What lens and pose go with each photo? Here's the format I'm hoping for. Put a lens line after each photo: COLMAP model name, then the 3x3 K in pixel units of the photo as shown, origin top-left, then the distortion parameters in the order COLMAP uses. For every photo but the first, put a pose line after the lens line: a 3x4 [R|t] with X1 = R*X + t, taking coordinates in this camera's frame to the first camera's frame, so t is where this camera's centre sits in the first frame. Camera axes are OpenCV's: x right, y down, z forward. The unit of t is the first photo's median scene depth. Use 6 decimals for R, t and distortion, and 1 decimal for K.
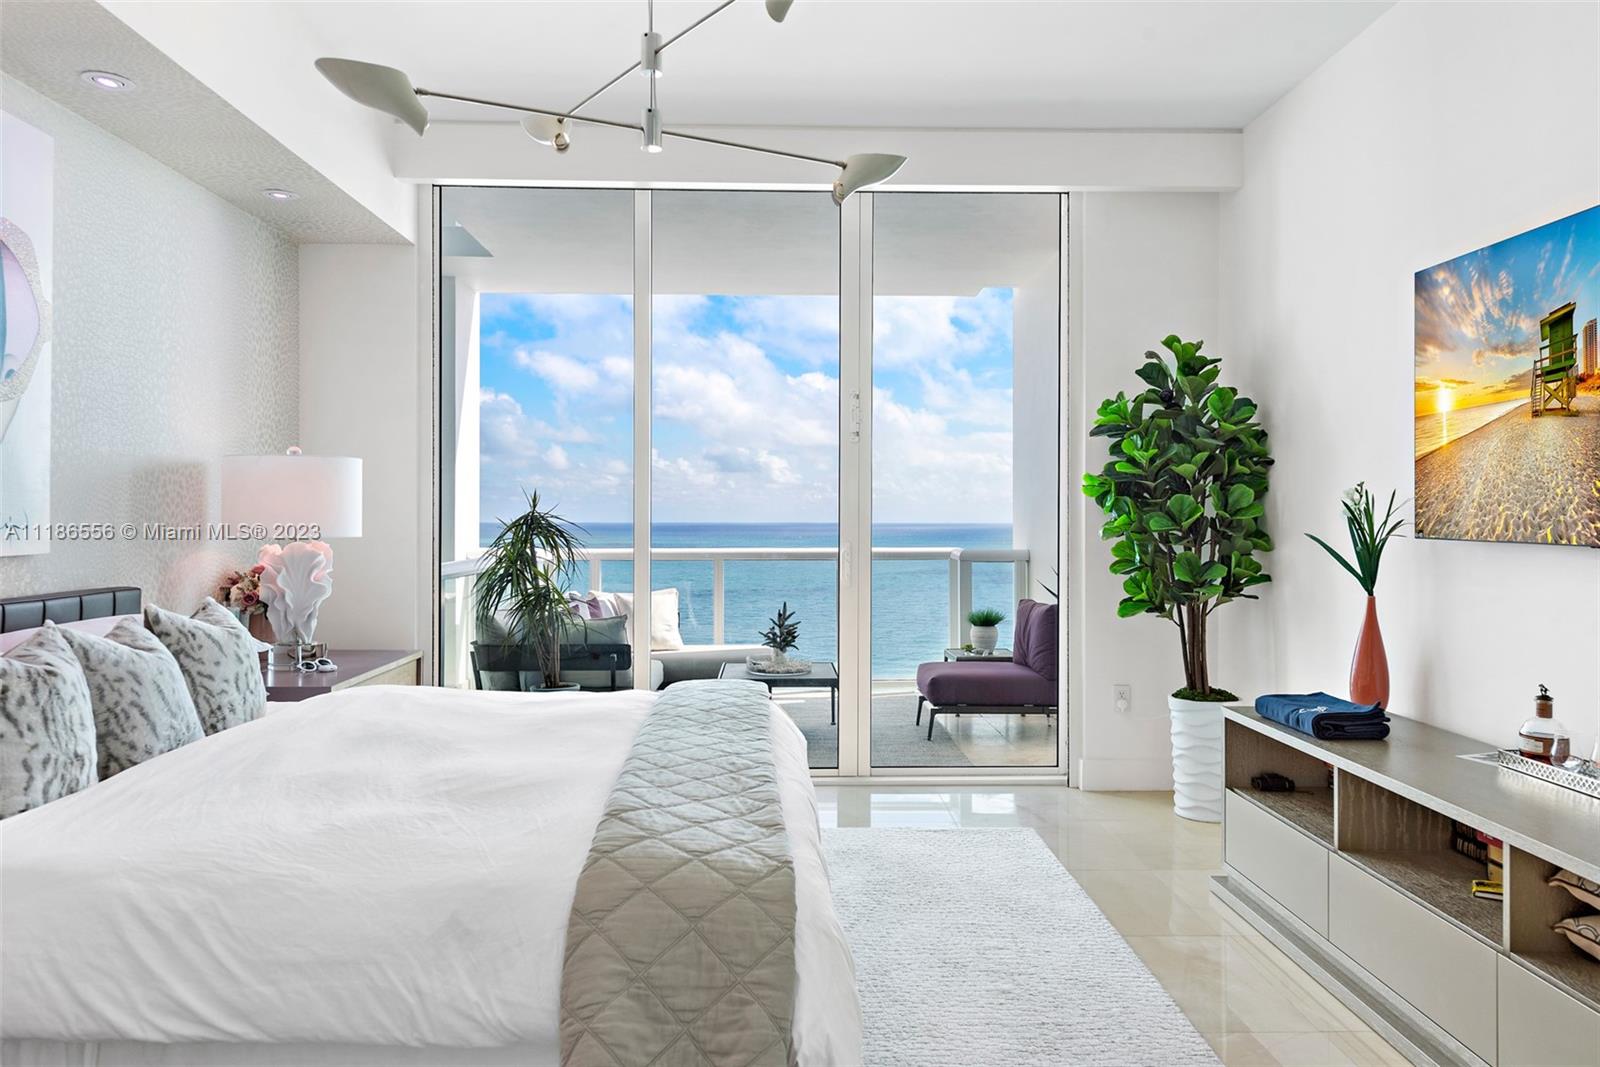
lens RADIAL K [[1071.5, 0, 801.7], [0, 1071.5, 525.0], [0, 0, 1]] dist [0.040972, -0.038155]
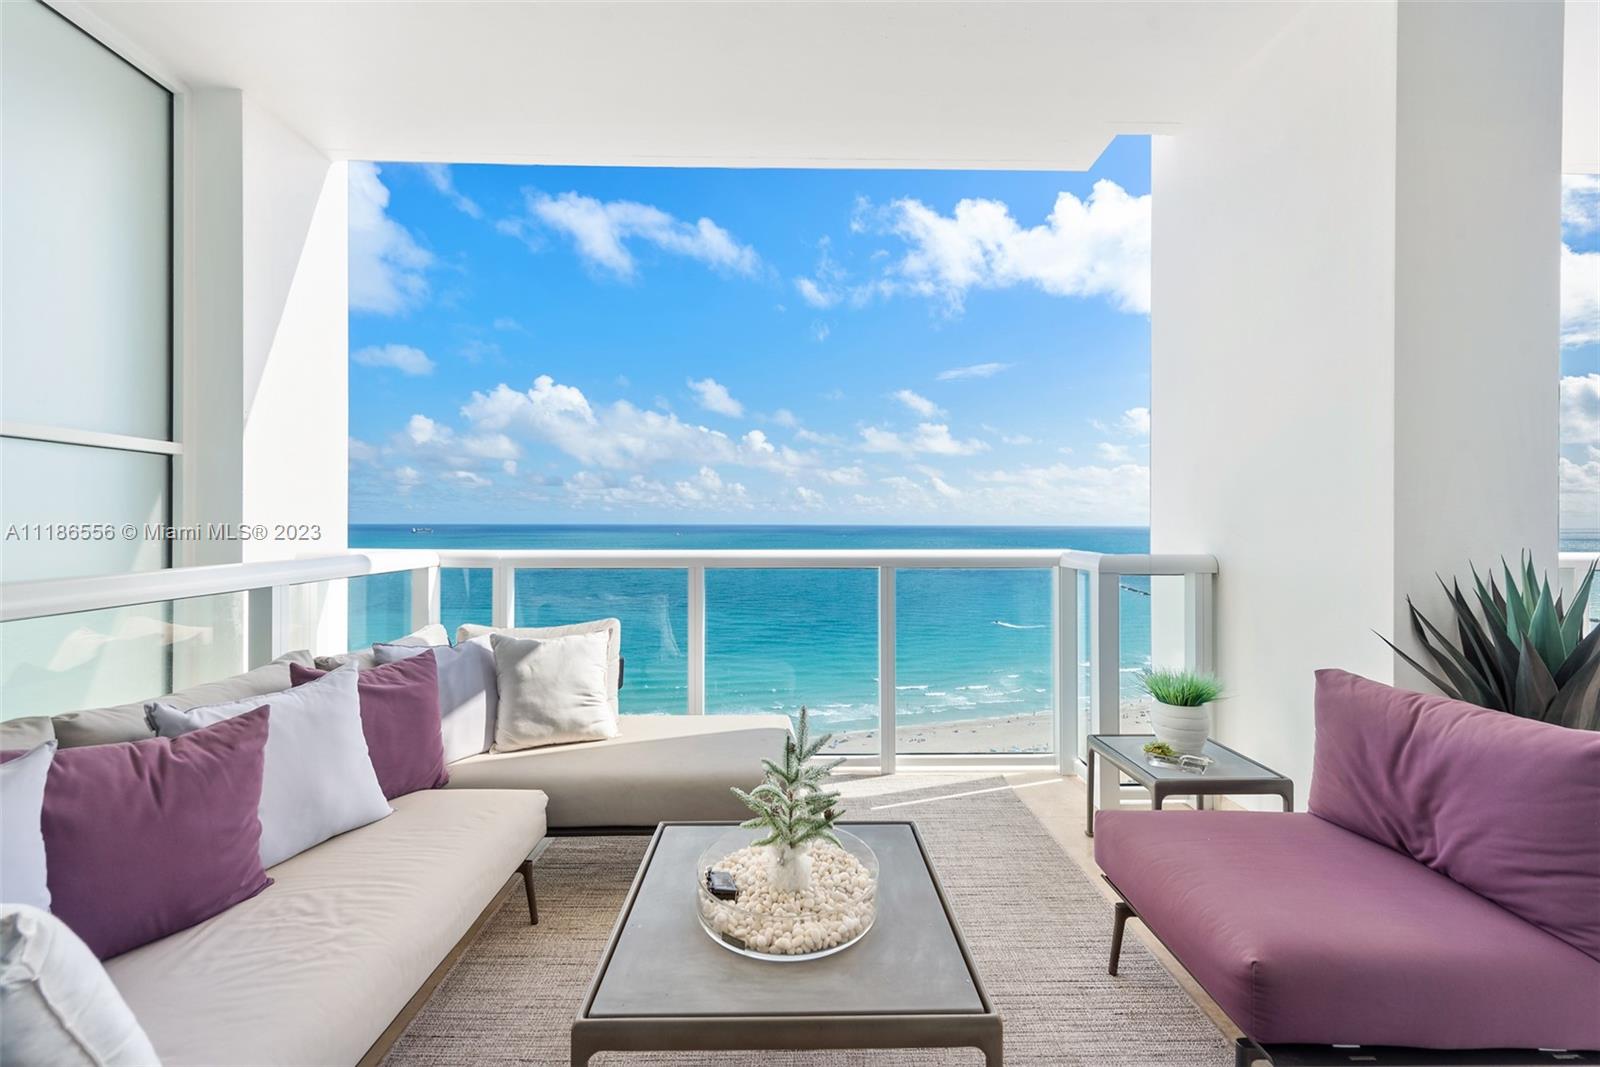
lens RADIAL K [[647.6, 0, 802.1], [0, 647.6, 524.8], [0, 0, 1]] dist [0.017231, -0.004232]
pose [[0.999978, 0.003332, -0.005713, -0.013630], [-0.003365, 0.999977, -0.005819, 0.009128], [0.005693, 0.005838, 0.999967, 0.701958]]
